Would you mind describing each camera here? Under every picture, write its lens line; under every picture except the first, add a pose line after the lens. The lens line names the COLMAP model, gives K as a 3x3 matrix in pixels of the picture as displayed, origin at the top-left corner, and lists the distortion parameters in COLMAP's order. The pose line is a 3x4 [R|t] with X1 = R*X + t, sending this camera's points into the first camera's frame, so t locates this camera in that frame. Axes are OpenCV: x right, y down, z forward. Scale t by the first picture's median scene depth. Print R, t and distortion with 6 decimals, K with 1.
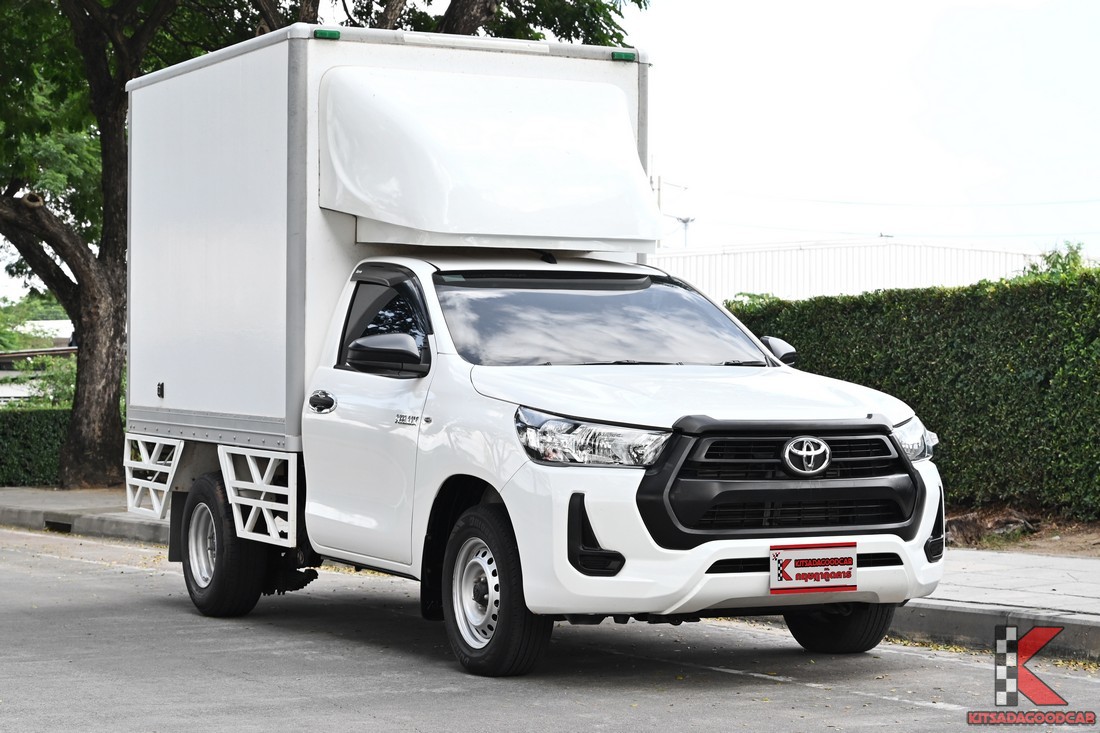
lens RADIAL K [[2298.3, 0, 550.0], [0, 2298.3, 366.1], [0, 0, 1]] dist [0.004146, 0.000000]
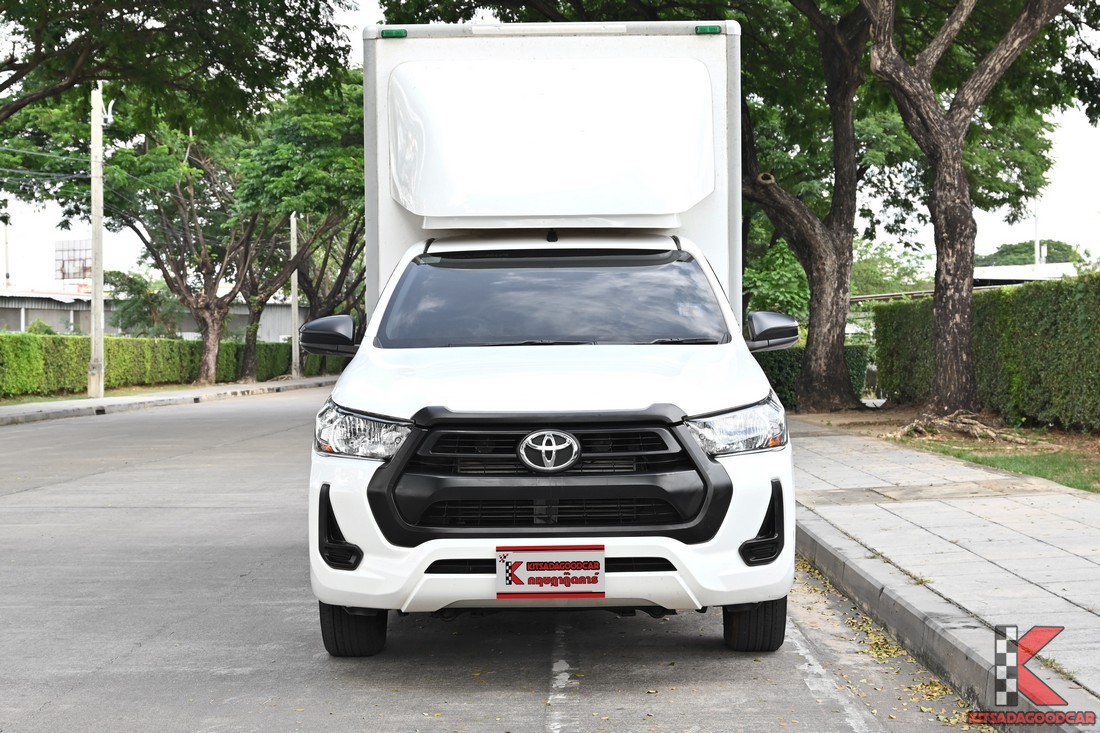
lens RADIAL K [[1803.4, 0, 550.1], [0, 1803.4, 367.0], [0, 0, 1]] dist [-0.021857, 0.000000]
pose [[0.892321, 0.000095, -0.451401, 0.437908], [0.016211, 0.999348, 0.032254, -0.018195], [0.451110, -0.036099, 0.891738, 0.347854]]
